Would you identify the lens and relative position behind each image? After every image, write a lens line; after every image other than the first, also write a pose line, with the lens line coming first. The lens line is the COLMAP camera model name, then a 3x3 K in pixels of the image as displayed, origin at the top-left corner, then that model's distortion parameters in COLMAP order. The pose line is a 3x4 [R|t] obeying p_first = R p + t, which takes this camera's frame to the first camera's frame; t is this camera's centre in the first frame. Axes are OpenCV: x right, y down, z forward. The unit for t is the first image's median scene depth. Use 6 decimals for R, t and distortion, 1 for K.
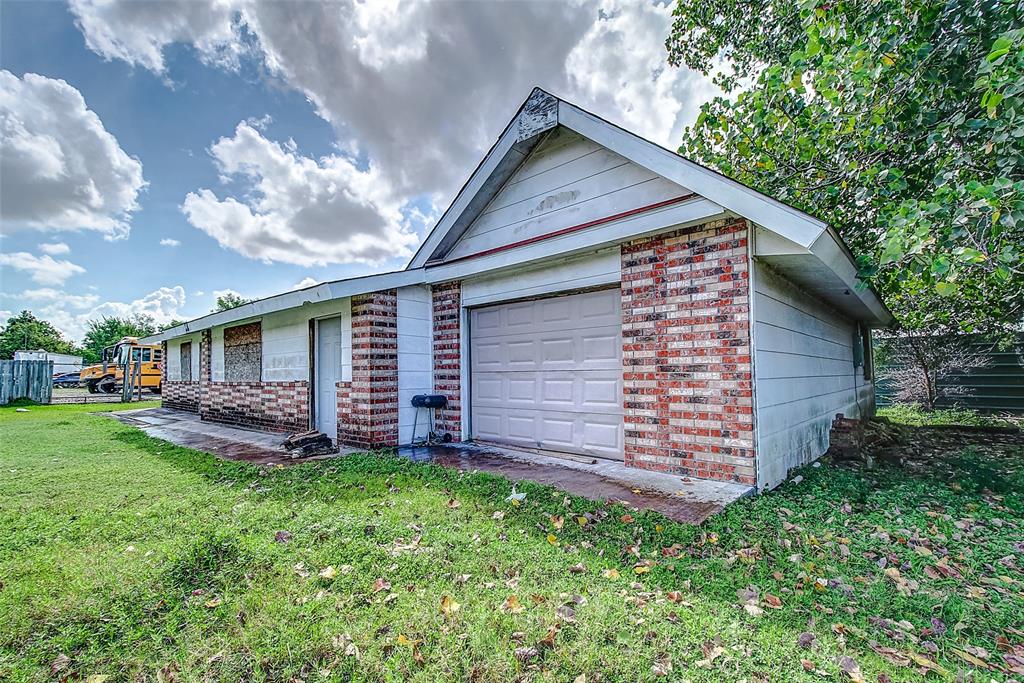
lens RADIAL K [[444.1, 0, 515.2], [0, 444.1, 348.1], [0, 0, 1]] dist [0.052087, -0.000210]
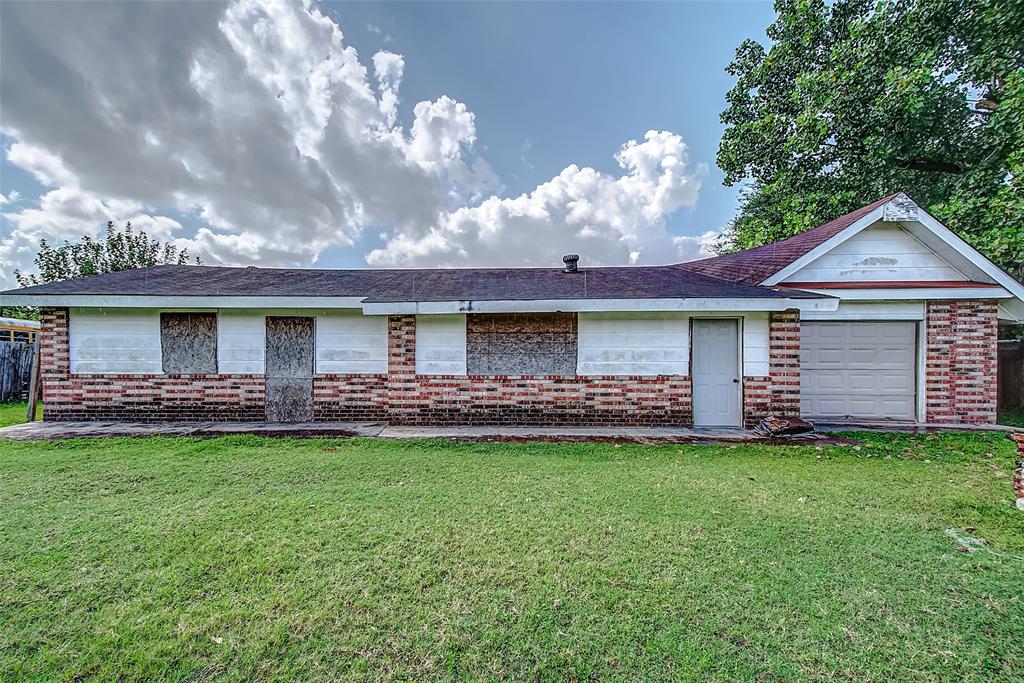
lens RADIAL K [[436.4, 0, 510.1], [0, 436.4, 357.1], [0, 0, 1]] dist [0.023826, -0.000468]
pose [[0.760674, 0.027148, 0.648566, -2.307647], [-0.050818, 0.998549, 0.017805, 0.053637], [-0.647142, -0.046502, 0.760950, 0.768625]]
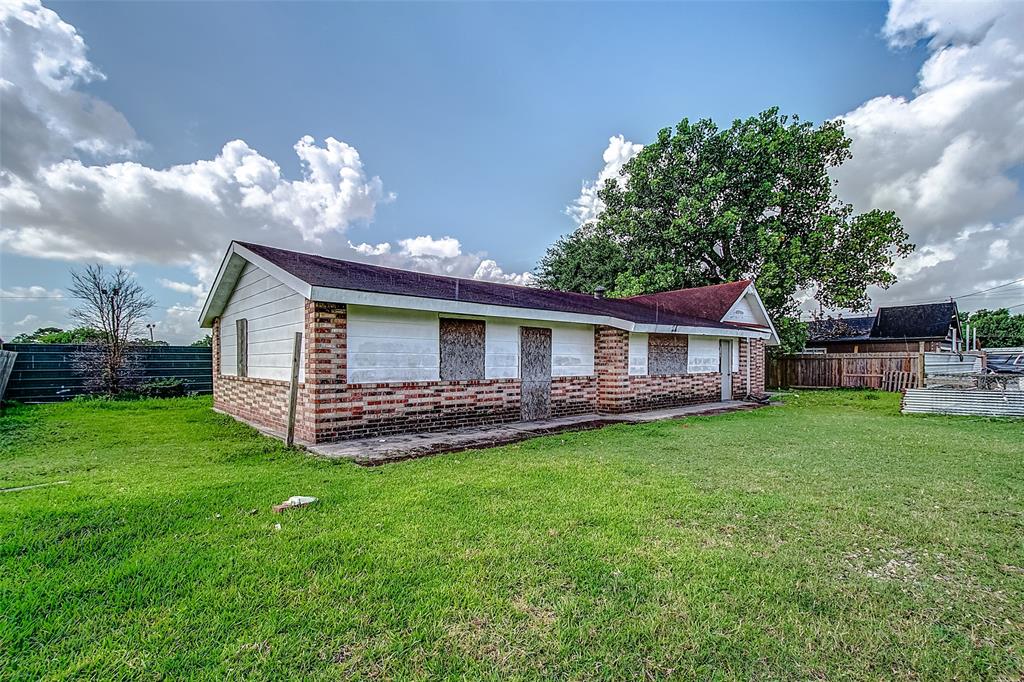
lens RADIAL K [[436.4, 0, 510.1], [0, 436.4, 356.6], [0, 0, 1]] dist [0.023826, -0.000468]
pose [[0.173043, 0.029302, 0.984478, -3.835538], [-0.055106, 0.998280, -0.020027, 0.148254], [-0.983371, -0.050785, 0.174360, 2.452255]]
